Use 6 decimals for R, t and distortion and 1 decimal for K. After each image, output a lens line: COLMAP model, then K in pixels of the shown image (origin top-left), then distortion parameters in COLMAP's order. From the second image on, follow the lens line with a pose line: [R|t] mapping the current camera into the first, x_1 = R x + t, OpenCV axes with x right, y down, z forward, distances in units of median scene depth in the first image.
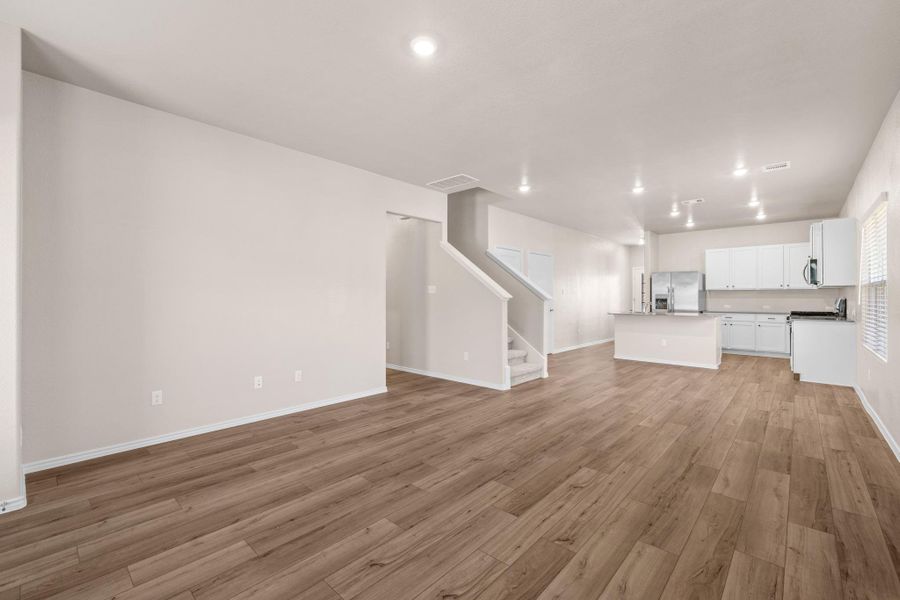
lens RADIAL K [[381.8, 0, 443.8], [0, 381.8, 296.5], [0, 0, 1]] dist [0.001496, -0.000030]
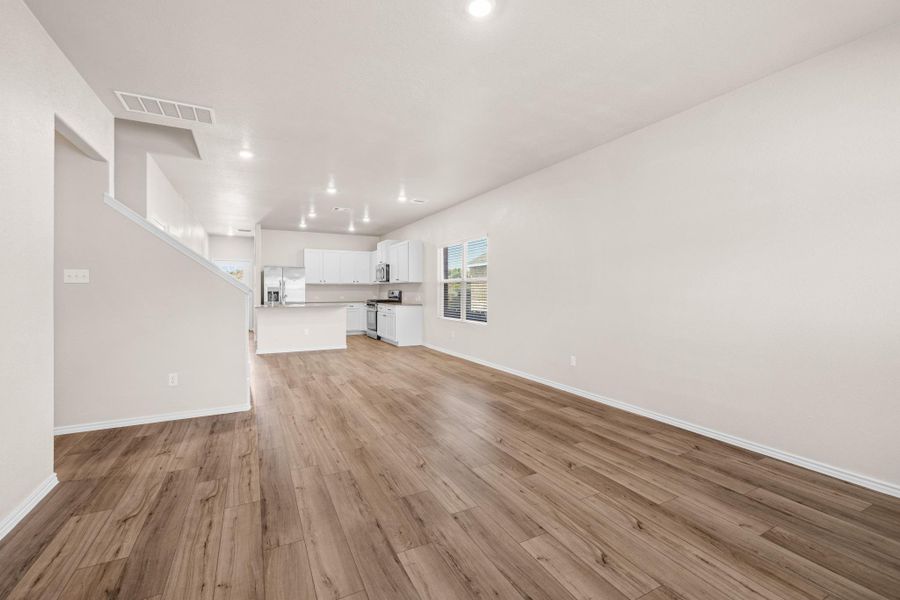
lens RADIAL K [[381.8, 0, 442.5], [0, 381.8, 288.1], [0, 0, 1]] dist [0.001496, -0.000030]
pose [[0.346623, 0.005535, 0.937988, -0.612666], [-0.001026, 0.999984, -0.005521, 0.004947], [-0.938004, 0.000952, 0.346623, 0.515115]]
